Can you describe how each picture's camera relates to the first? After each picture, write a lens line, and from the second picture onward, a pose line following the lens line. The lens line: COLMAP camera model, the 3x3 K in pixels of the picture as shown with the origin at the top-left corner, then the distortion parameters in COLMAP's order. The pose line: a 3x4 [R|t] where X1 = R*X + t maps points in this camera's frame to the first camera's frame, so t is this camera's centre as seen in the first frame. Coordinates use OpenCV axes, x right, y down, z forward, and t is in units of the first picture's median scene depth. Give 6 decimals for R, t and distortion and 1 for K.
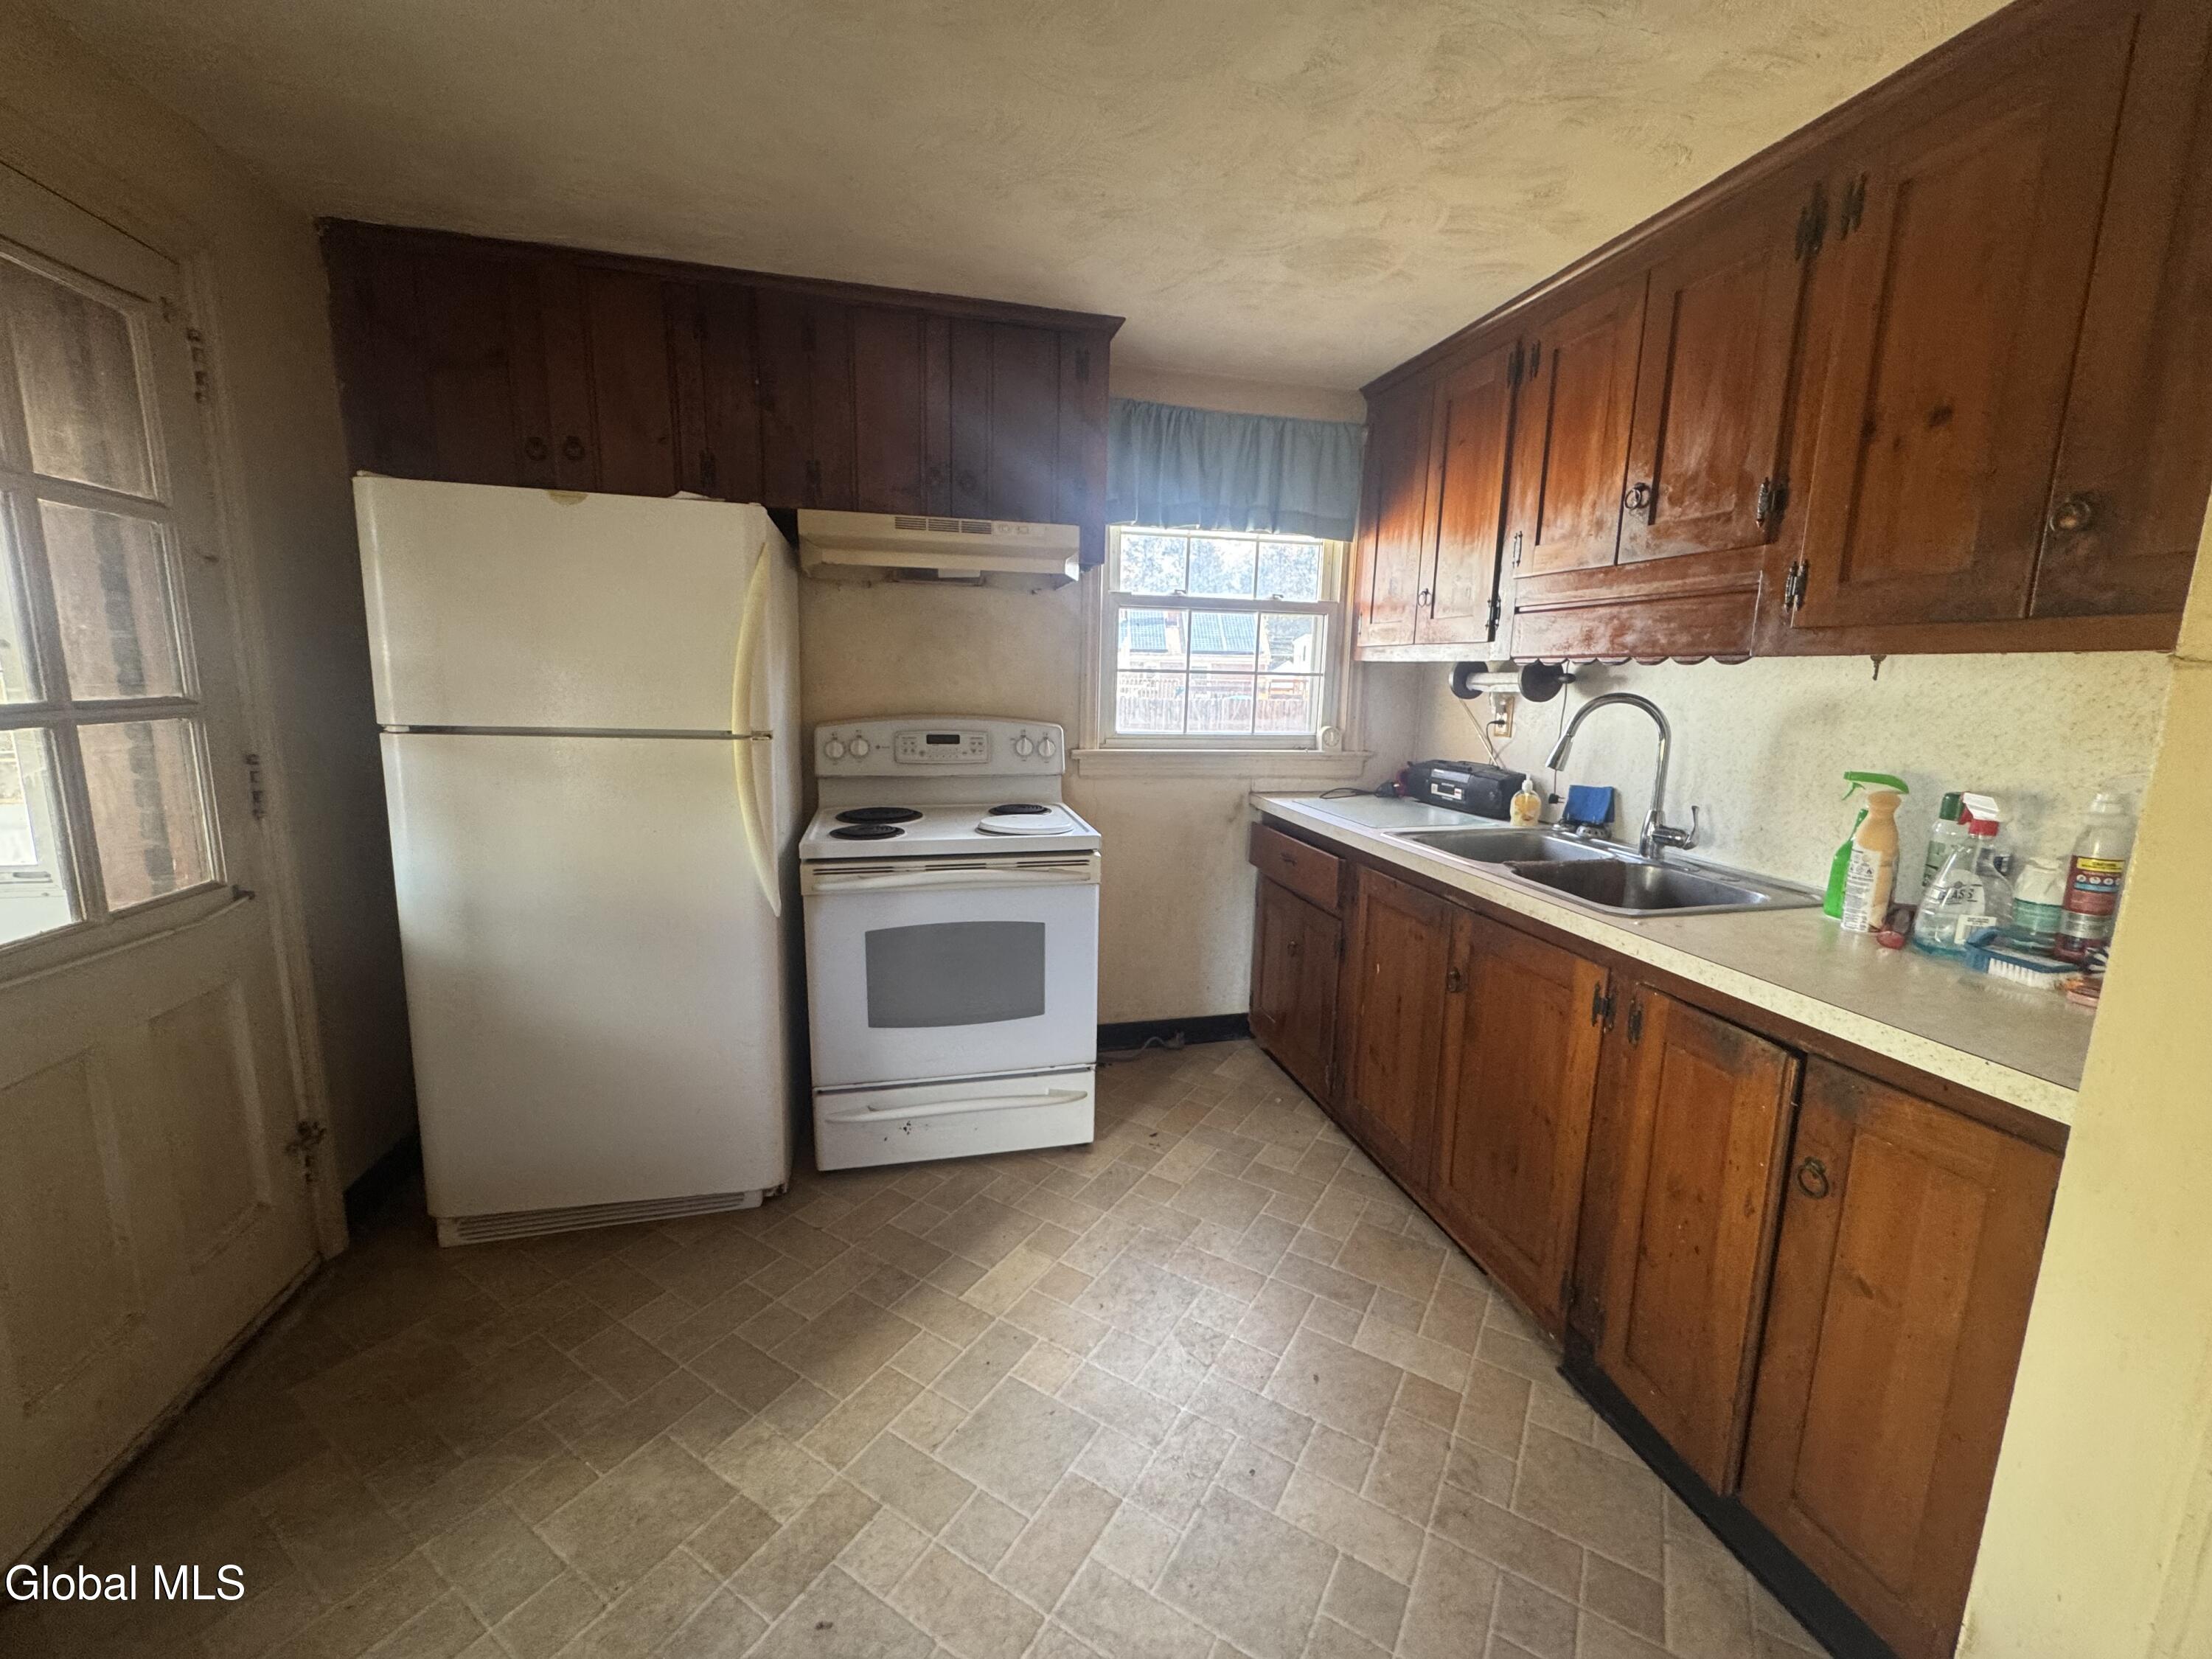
lens RADIAL K [[883.9, 0, 1106.0], [0, 883.9, 829.5], [0, 0, 1]] dist [-0.001377, 0.000421]
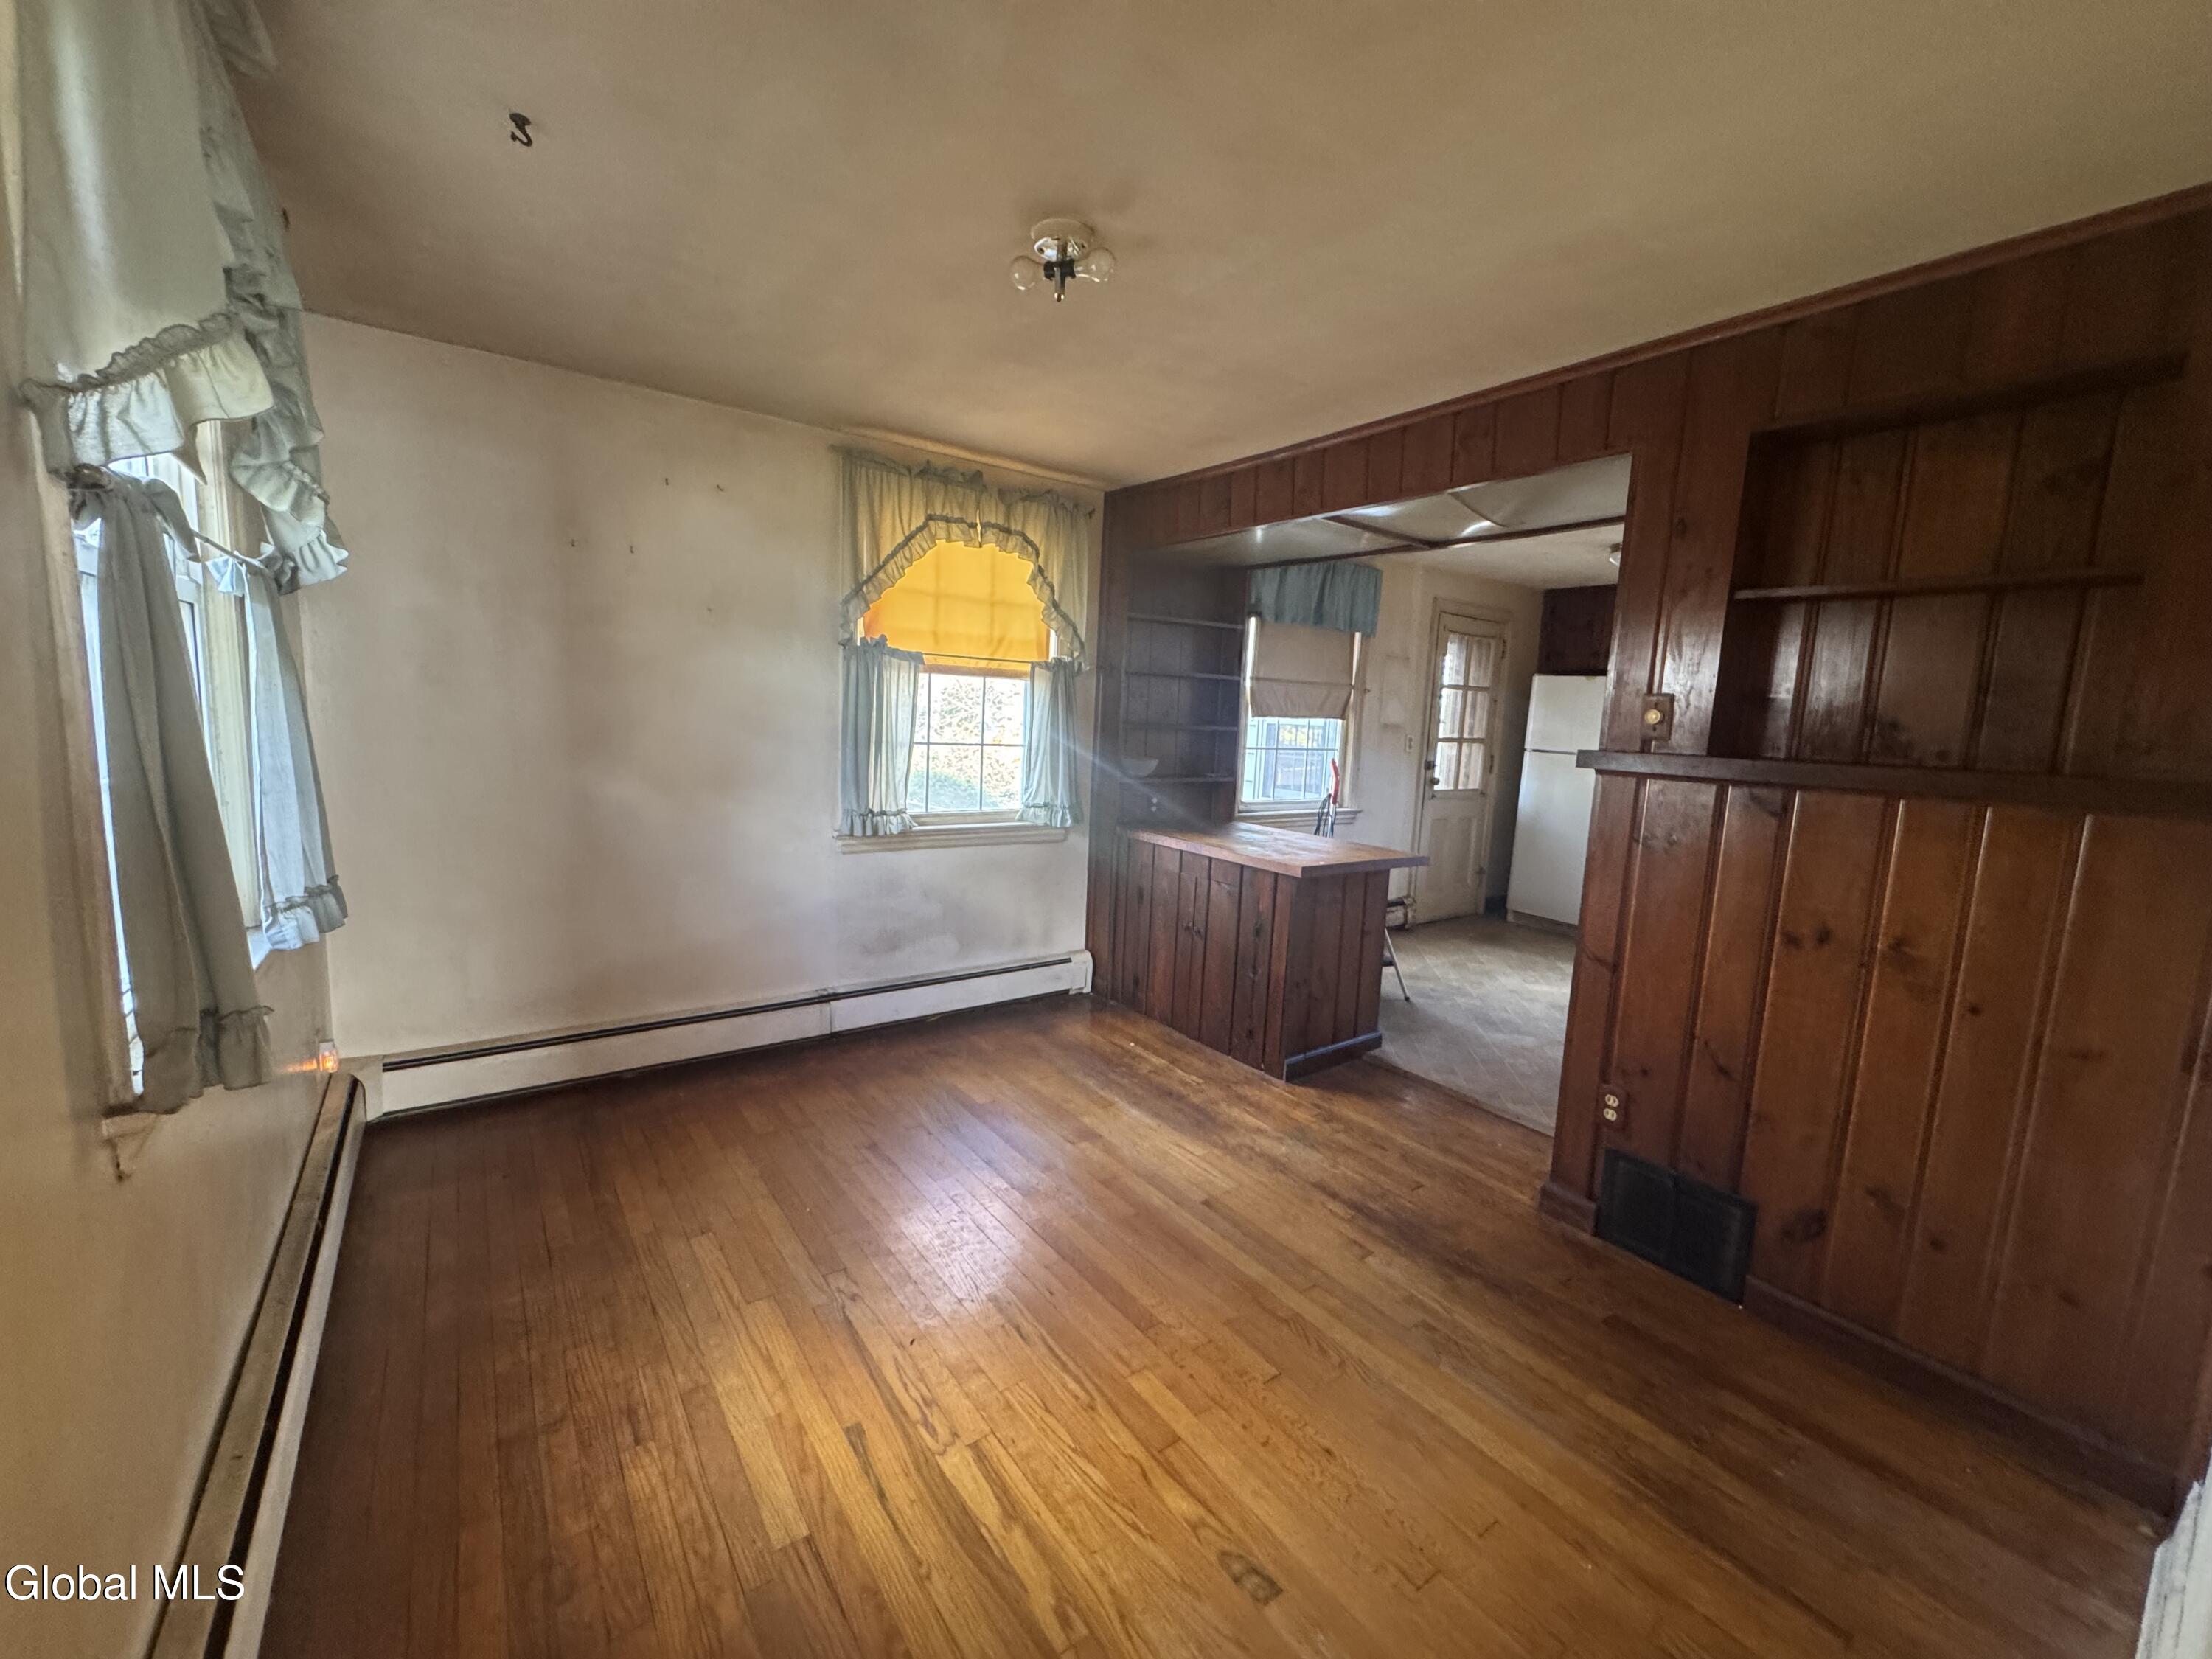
lens RADIAL K [[883.2, 0, 1106.9], [0, 883.2, 829.5], [0, 0, 1]] dist [-0.001780, 0.000480]
pose [[0.388899, 0.118828, -0.913585, 1.224228], [-0.189250, 0.980803, 0.047010, 0.242267], [0.901633, 0.154614, 0.403921, -1.280397]]
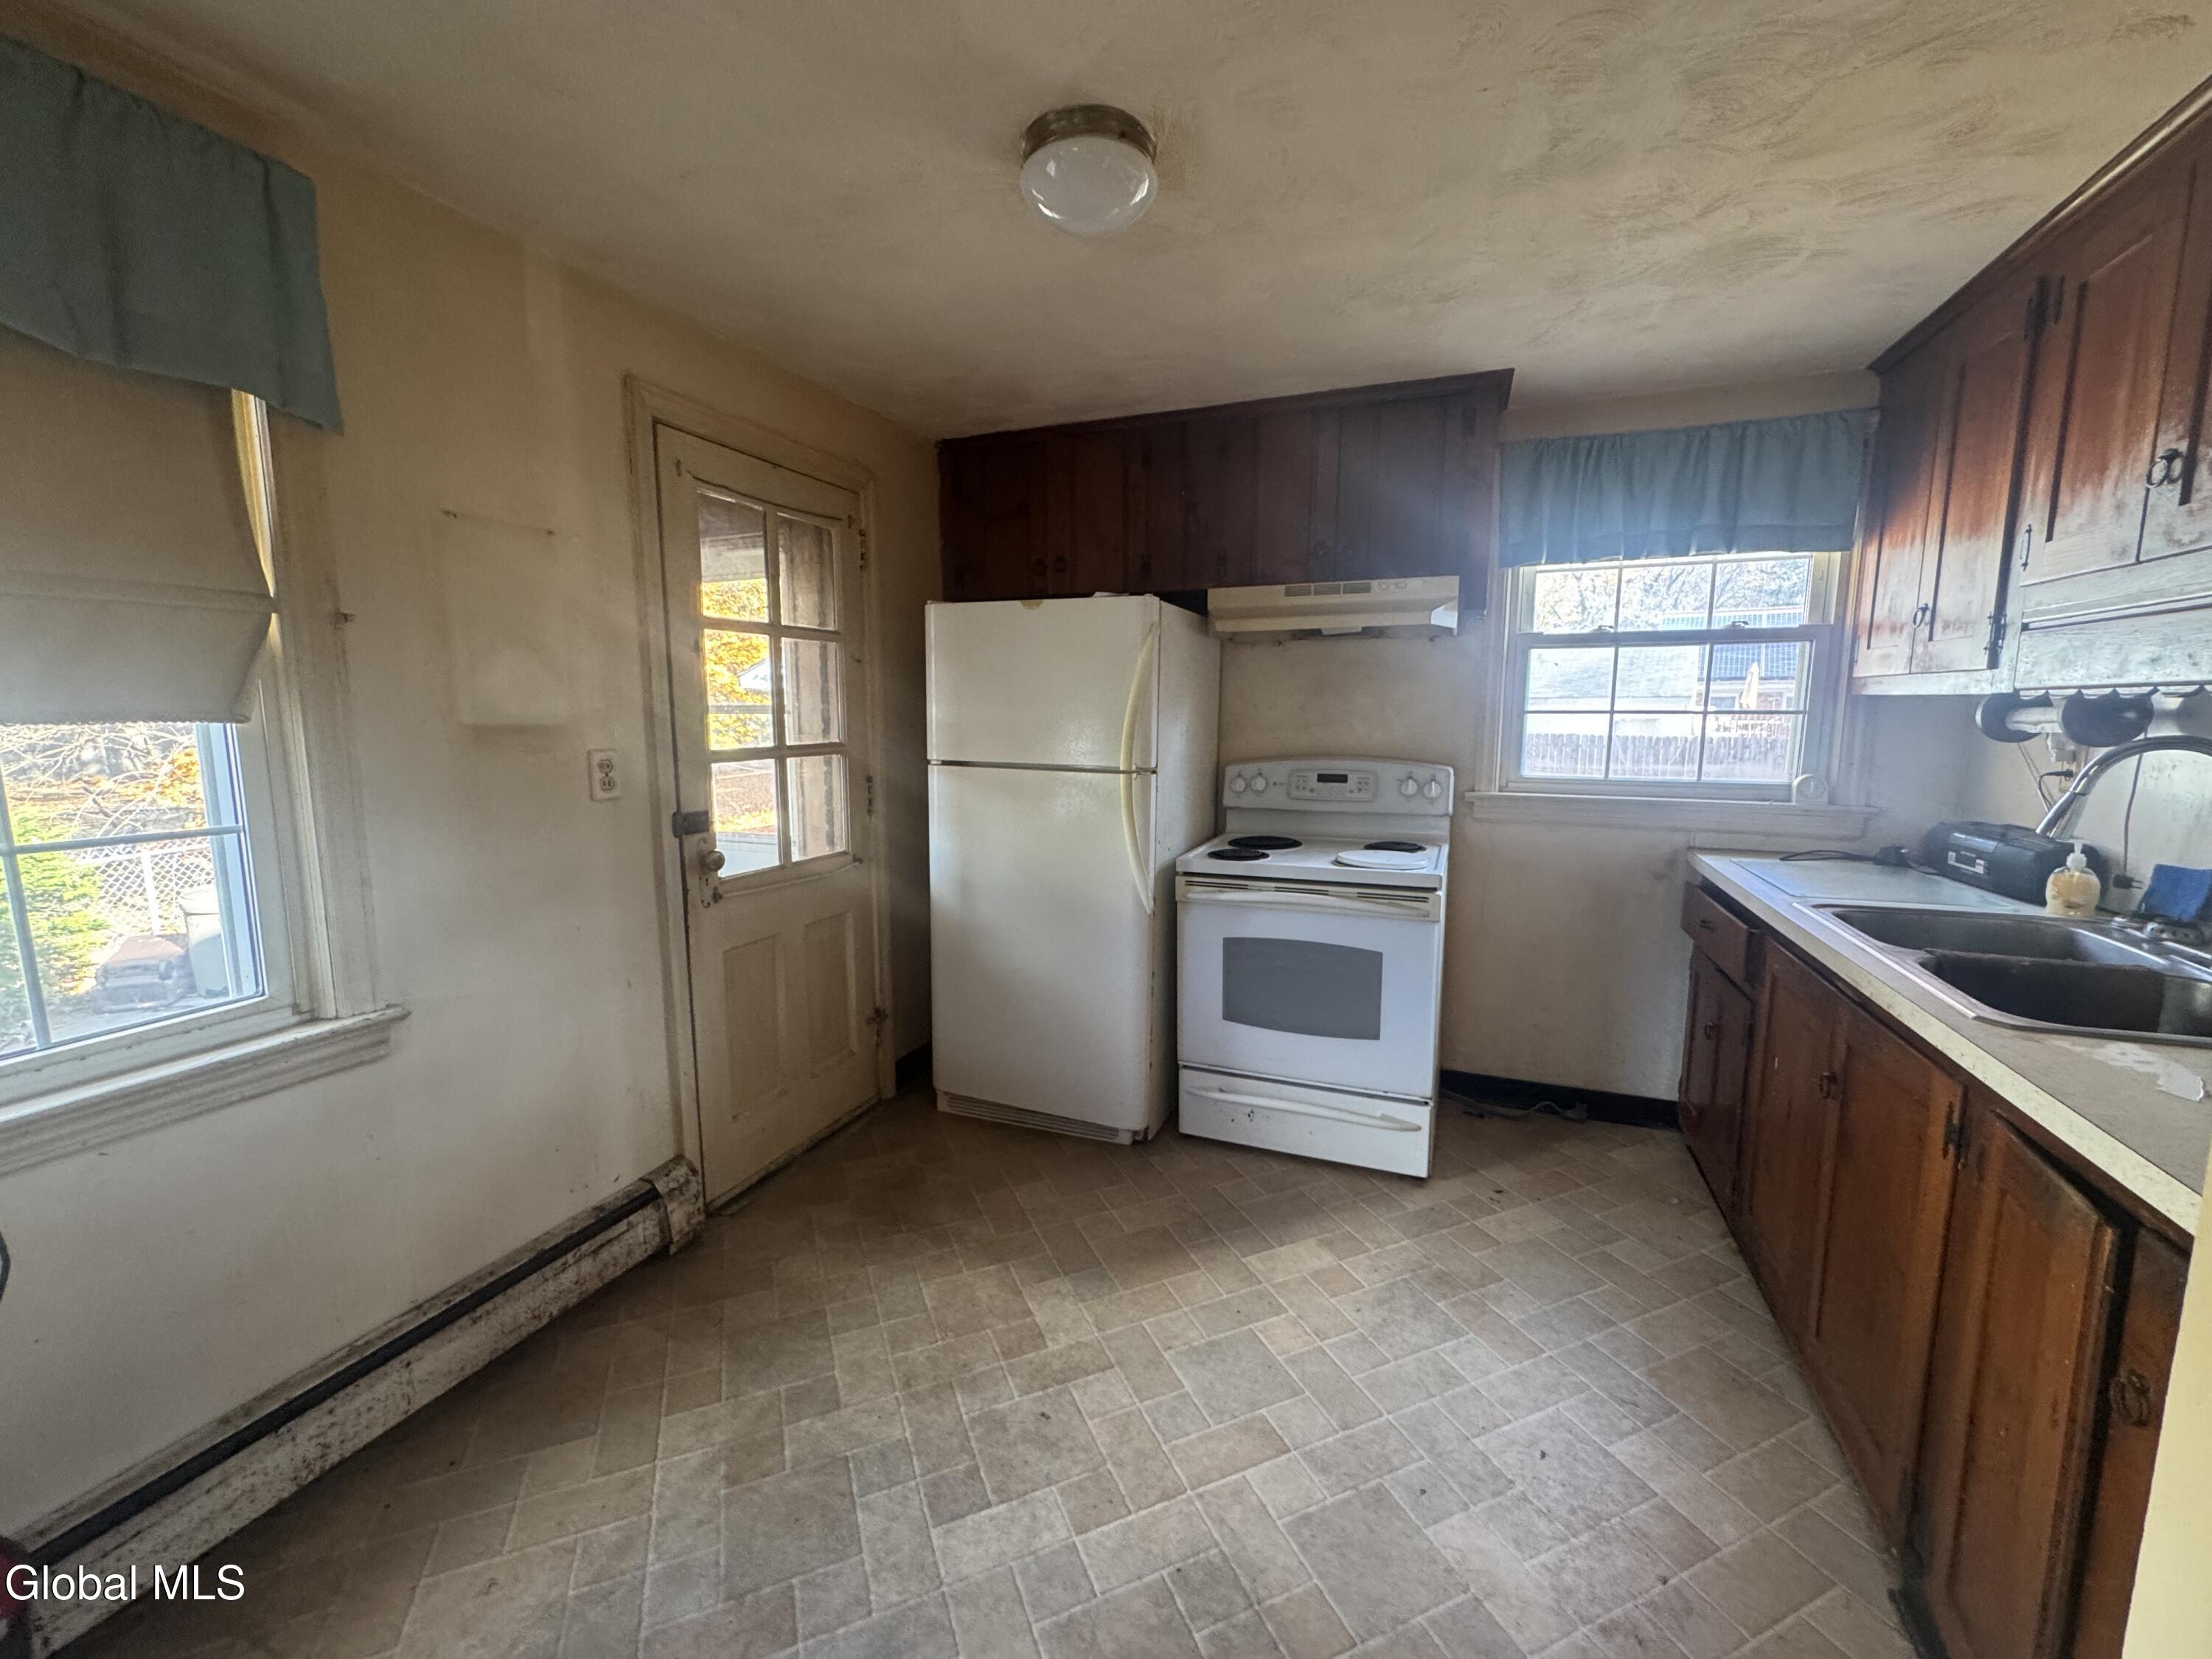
lens RADIAL K [[883.9, 0, 1106.0], [0, 883.9, 829.5], [0, 0, 1]] dist [-0.001377, 0.000421]
pose [[0.812210, 0.058143, -0.580461, 0.266121], [-0.083095, 0.996406, -0.016464, 0.003545], [0.577417, 0.061606, 0.814122, -0.063850]]
